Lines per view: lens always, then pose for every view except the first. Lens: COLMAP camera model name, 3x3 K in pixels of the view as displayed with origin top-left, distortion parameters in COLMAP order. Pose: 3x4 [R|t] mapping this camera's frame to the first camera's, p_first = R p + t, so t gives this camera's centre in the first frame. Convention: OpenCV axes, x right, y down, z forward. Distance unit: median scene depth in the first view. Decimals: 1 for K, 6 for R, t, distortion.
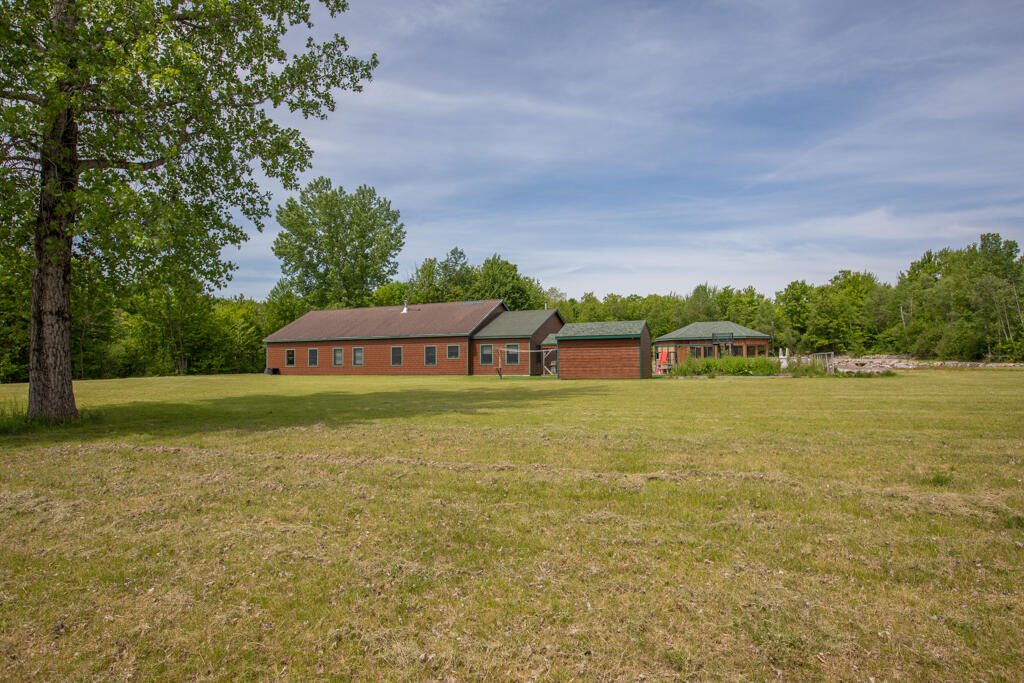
lens RADIAL K [[573.7, 0, 516.6], [0, 573.7, 336.0], [0, 0, 1]] dist [-0.023350, 0.020278]
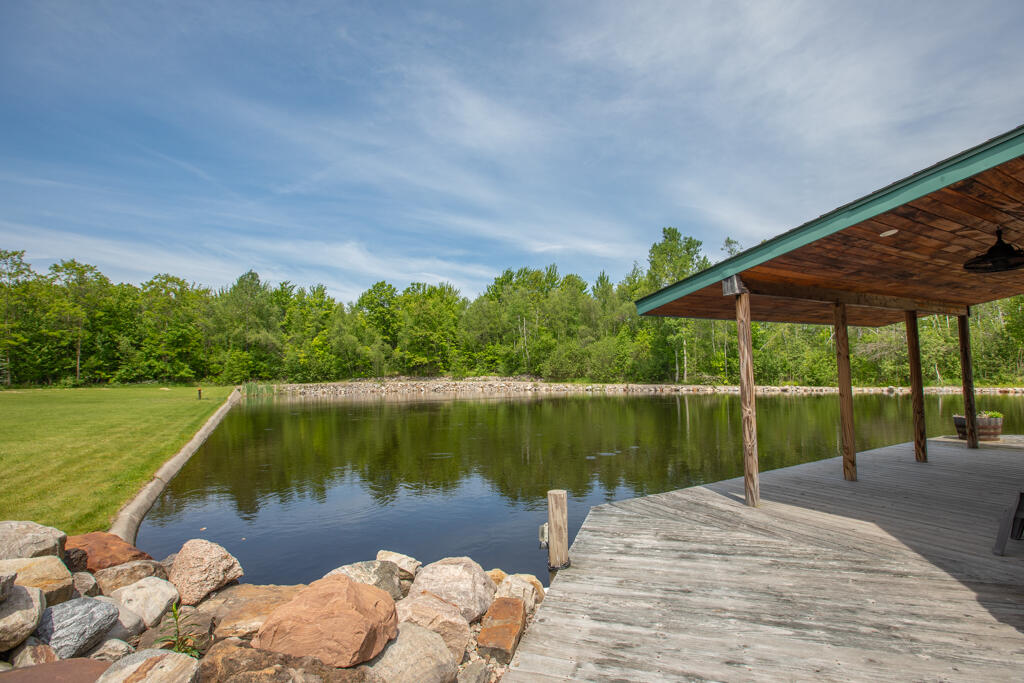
lens RADIAL K [[470.4, 0, 512.6], [0, 470.4, 339.0], [0, 0, 1]] dist [-0.036656, 0.014659]
pose [[0.641798, 0.059488, 0.764563, 0.122498], [-0.025484, 0.998091, -0.056265, 0.014417], [-0.766450, 0.016627, 0.642088, 0.477427]]
